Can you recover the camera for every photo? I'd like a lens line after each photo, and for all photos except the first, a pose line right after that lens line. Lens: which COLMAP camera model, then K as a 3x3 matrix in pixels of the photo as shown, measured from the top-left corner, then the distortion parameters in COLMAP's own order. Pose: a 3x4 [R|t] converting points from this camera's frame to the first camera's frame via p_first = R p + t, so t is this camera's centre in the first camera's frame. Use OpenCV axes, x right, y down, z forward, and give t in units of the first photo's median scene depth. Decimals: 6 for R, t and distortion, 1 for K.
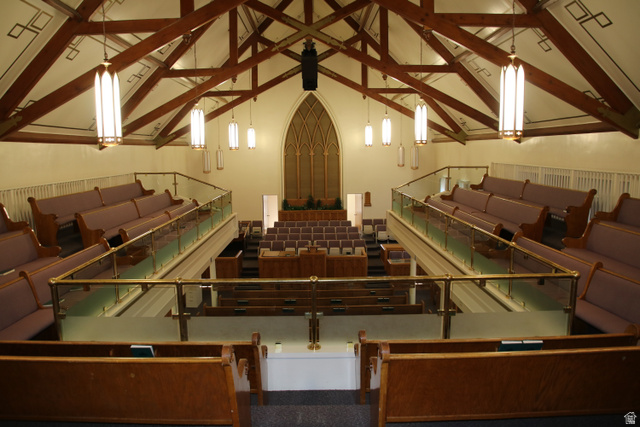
lens RADIAL K [[477.9, 0, 309.4], [0, 477.9, 221.4], [0, 0, 1]] dist [-0.137046, 0.090131]
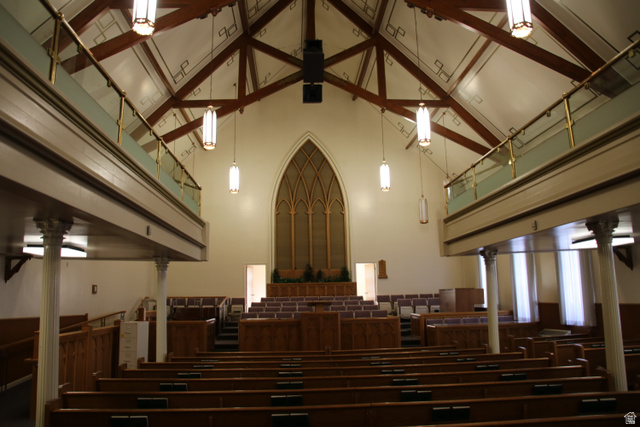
lens RADIAL K [[477.9, 0, 309.4], [0, 477.9, 221.4], [0, 0, 1]] dist [-0.137046, 0.090131]
pose [[0.999304, 0.003993, 0.037085, -0.037090], [0.007299, 0.954091, -0.299428, 0.161408], [-0.036578, 0.299490, 0.953398, 0.361539]]
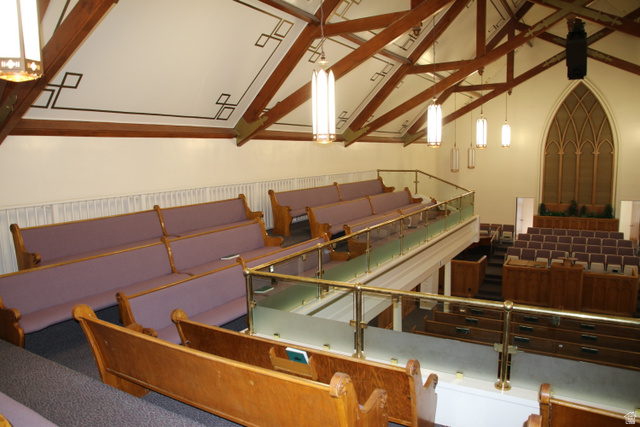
lens RADIAL K [[477.9, 0, 309.4], [0, 477.9, 221.4], [0, 0, 1]] dist [-0.137046, 0.090131]
pose [[0.856614, 0.067543, -0.511518, 0.033132], [-0.065064, 0.997621, 0.022772, -0.005200], [0.511840, 0.013774, 0.858970, 0.038031]]
